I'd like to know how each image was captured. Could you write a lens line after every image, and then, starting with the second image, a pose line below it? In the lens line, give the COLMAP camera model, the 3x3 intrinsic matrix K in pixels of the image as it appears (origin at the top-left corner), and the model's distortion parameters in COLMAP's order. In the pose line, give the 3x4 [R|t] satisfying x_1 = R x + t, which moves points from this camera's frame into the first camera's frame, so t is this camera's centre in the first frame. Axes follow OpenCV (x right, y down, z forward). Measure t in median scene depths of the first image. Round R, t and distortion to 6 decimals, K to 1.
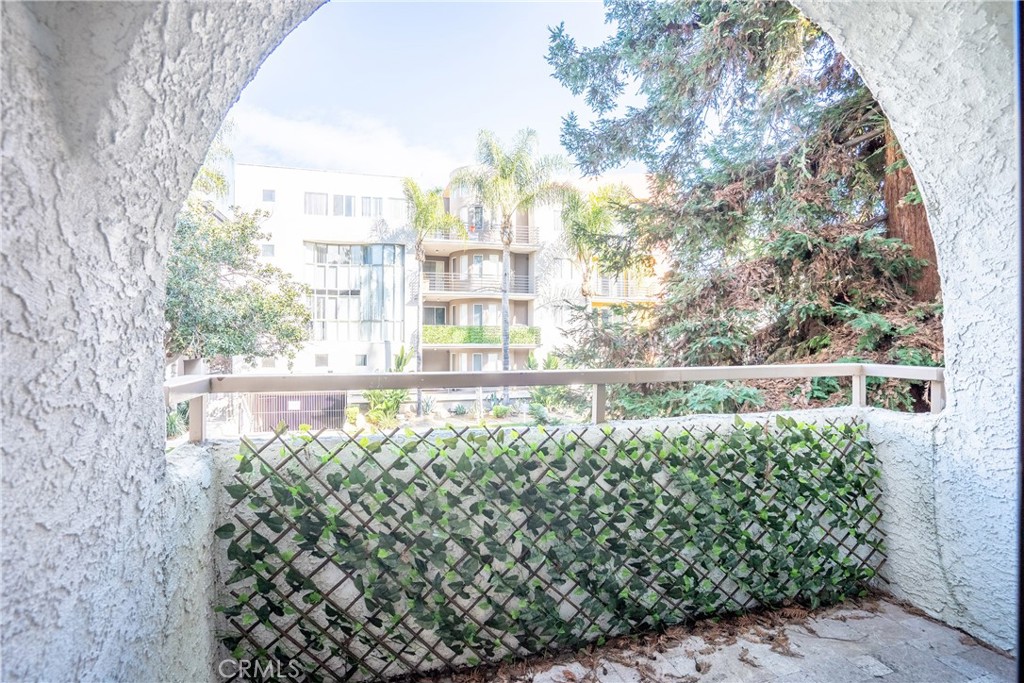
lens RADIAL K [[479.3, 0, 495.2], [0, 479.3, 344.3], [0, 0, 1]] dist [-0.052353, 0.015522]
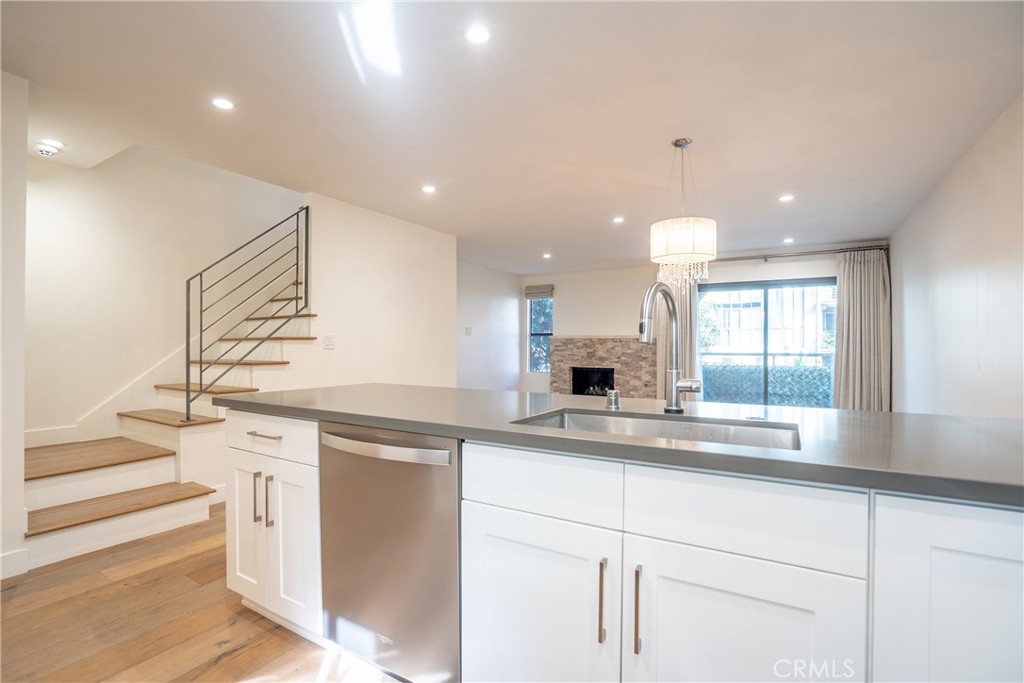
lens RADIAL K [[479.3, 0, 508.7], [0, 479.3, 344.4], [0, 0, 1]] dist [-0.052353, 0.015522]
pose [[0.702720, -0.001377, -0.711465, 1.509971], [-0.006301, 0.999947, -0.008159, 0.023037], [0.711438, 0.010217, 0.702674, -3.533650]]
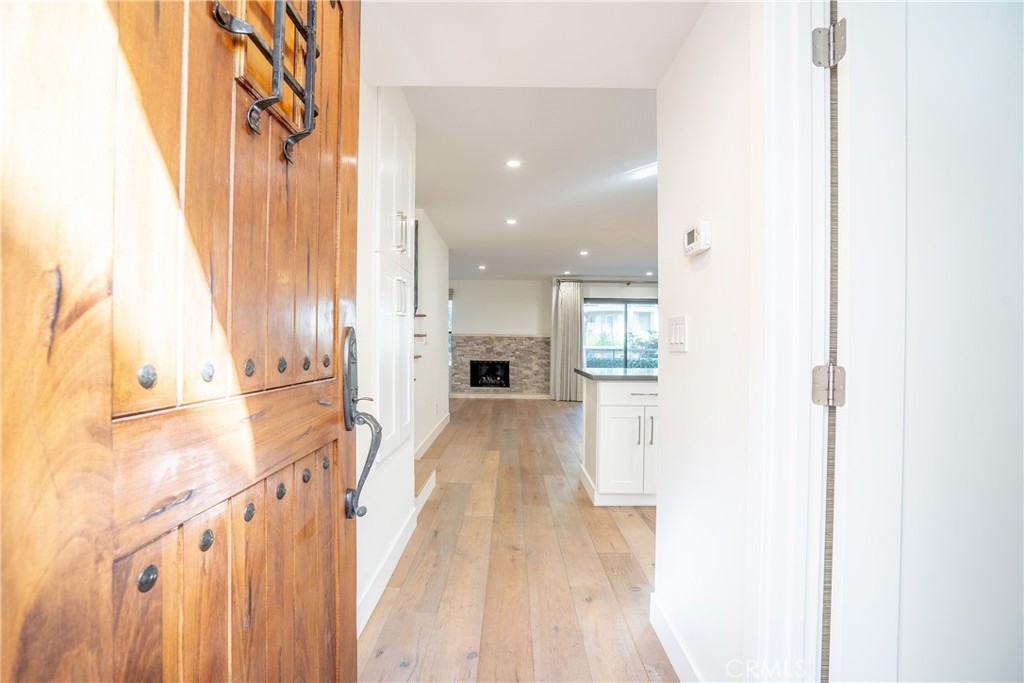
lens RADIAL K [[479.3, 0, 497.7], [0, 479.3, 343.2], [0, 0, 1]] dist [-0.052353, 0.015522]
pose [[0.961892, 0.008068, -0.273309, 0.445243], [-0.010536, 0.999916, -0.007566, 0.040785], [0.273225, 0.010157, 0.961896, -4.967146]]
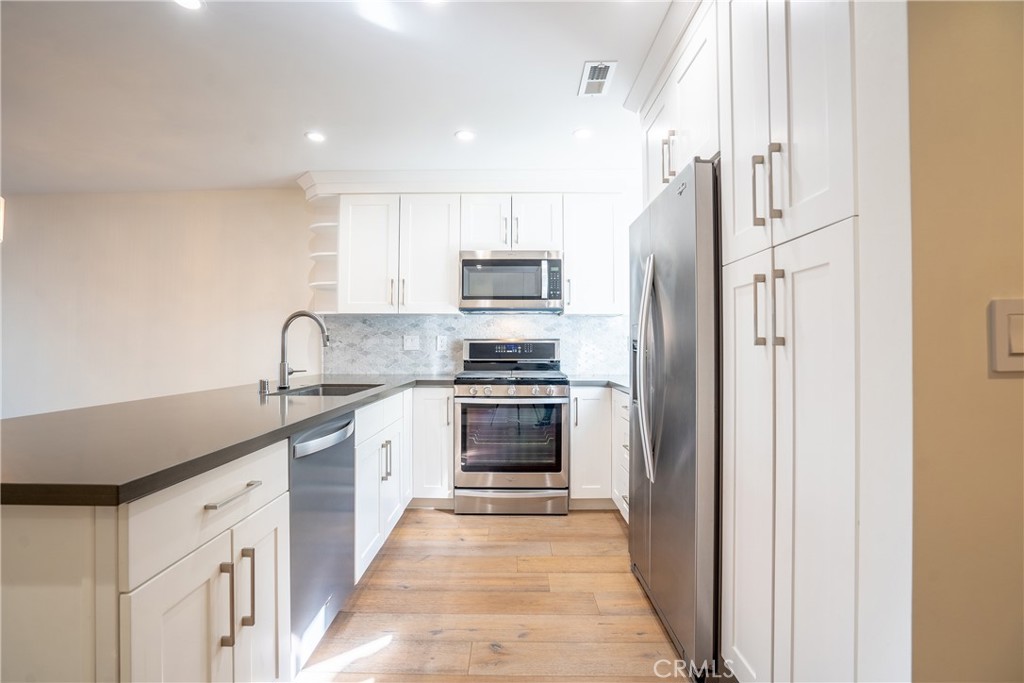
lens RADIAL K [[479.3, 0, 511.9], [0, 479.3, 341.3], [0, 0, 1]] dist [-0.052353, 0.015522]
pose [[0.258781, 0.012200, 0.965859, 0.018653], [0.007097, 0.999869, -0.014531, 0.022889], [-0.965910, 0.010615, 0.258660, -3.703134]]
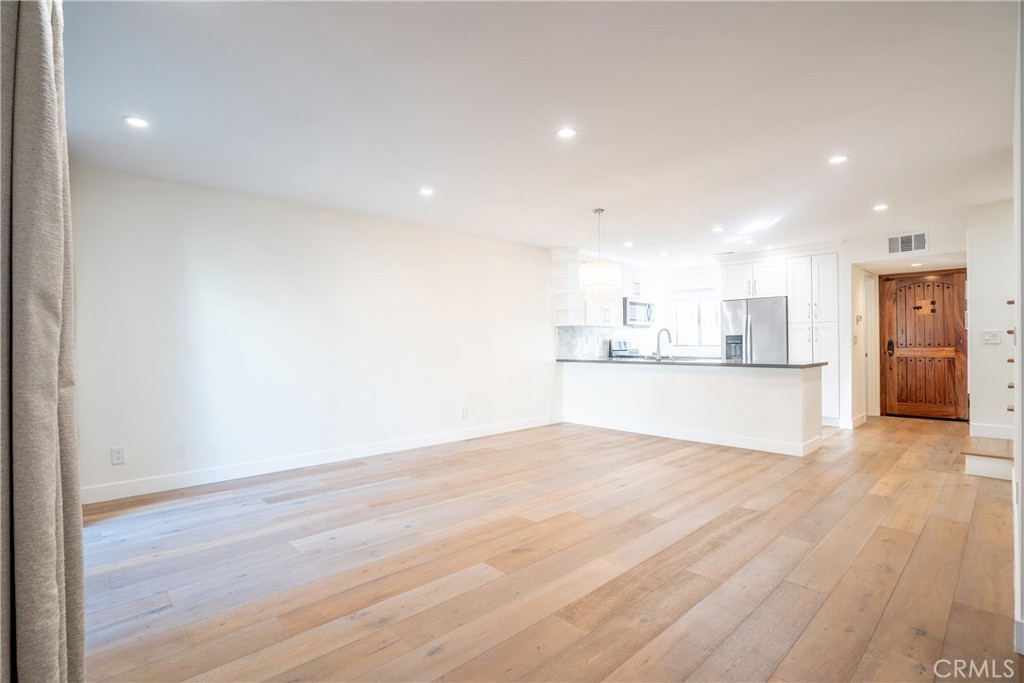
lens RADIAL K [[479.3, 0, 520.7], [0, 479.3, 334.9], [0, 0, 1]] dist [-0.052353, 0.015522]
pose [[-0.487609, 0.020733, 0.872816, -1.186685], [0.013892, 0.999776, -0.015988, 0.000668], [-0.872952, 0.004329, -0.487787, -0.386442]]
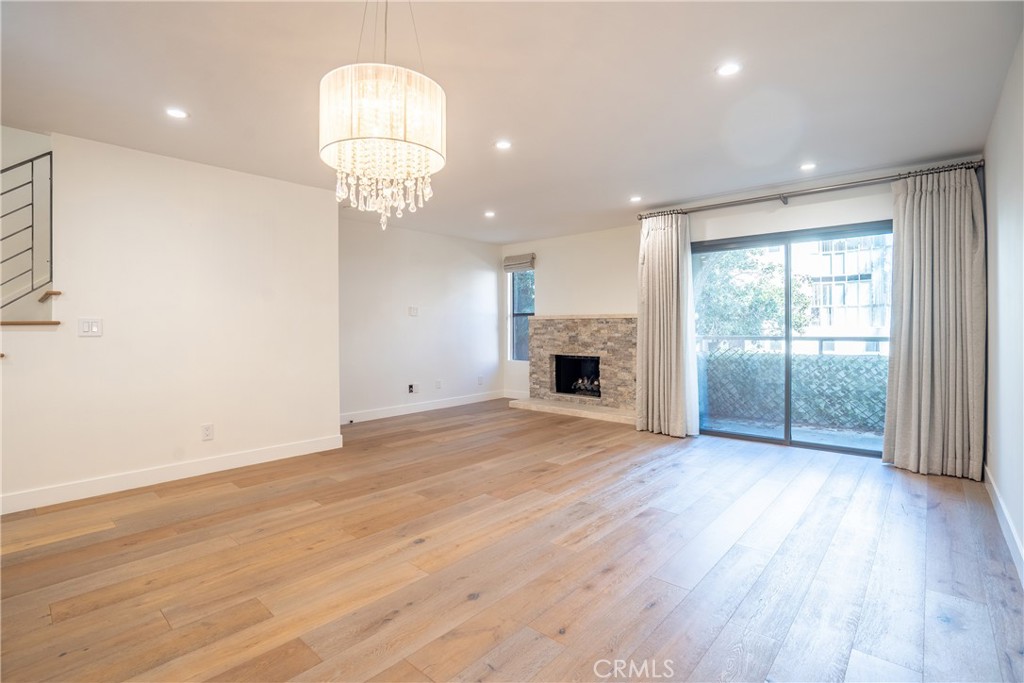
lens RADIAL K [[479.3, 0, 507.5], [0, 479.3, 327.7], [0, 0, 1]] dist [-0.052353, 0.015522]
pose [[0.549942, -0.002915, -0.835198, 1.575223], [-0.000346, 0.999993, -0.003718, 0.005648], [0.835203, 0.002334, 0.549937, -2.237974]]
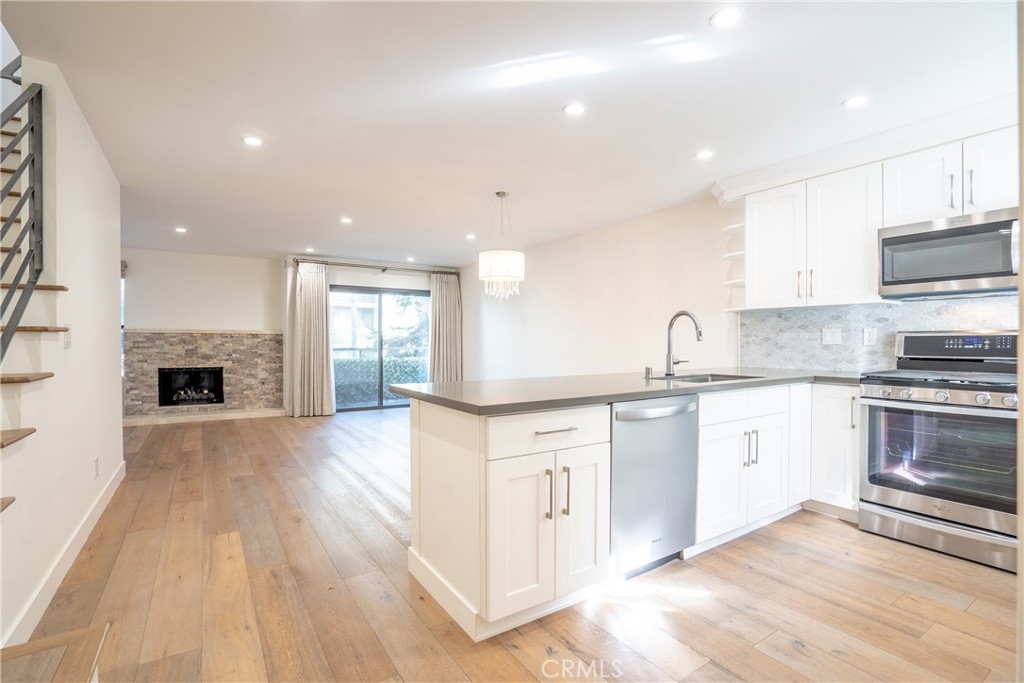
lens RADIAL K [[479.3, 0, 501.8], [0, 479.3, 342.3], [0, 0, 1]] dist [-0.052353, 0.015522]
pose [[0.951293, -0.000721, 0.308289, 0.084281], [0.002530, 0.999982, -0.005467, 0.025884], [-0.308279, 0.005980, 0.951277, -4.114357]]
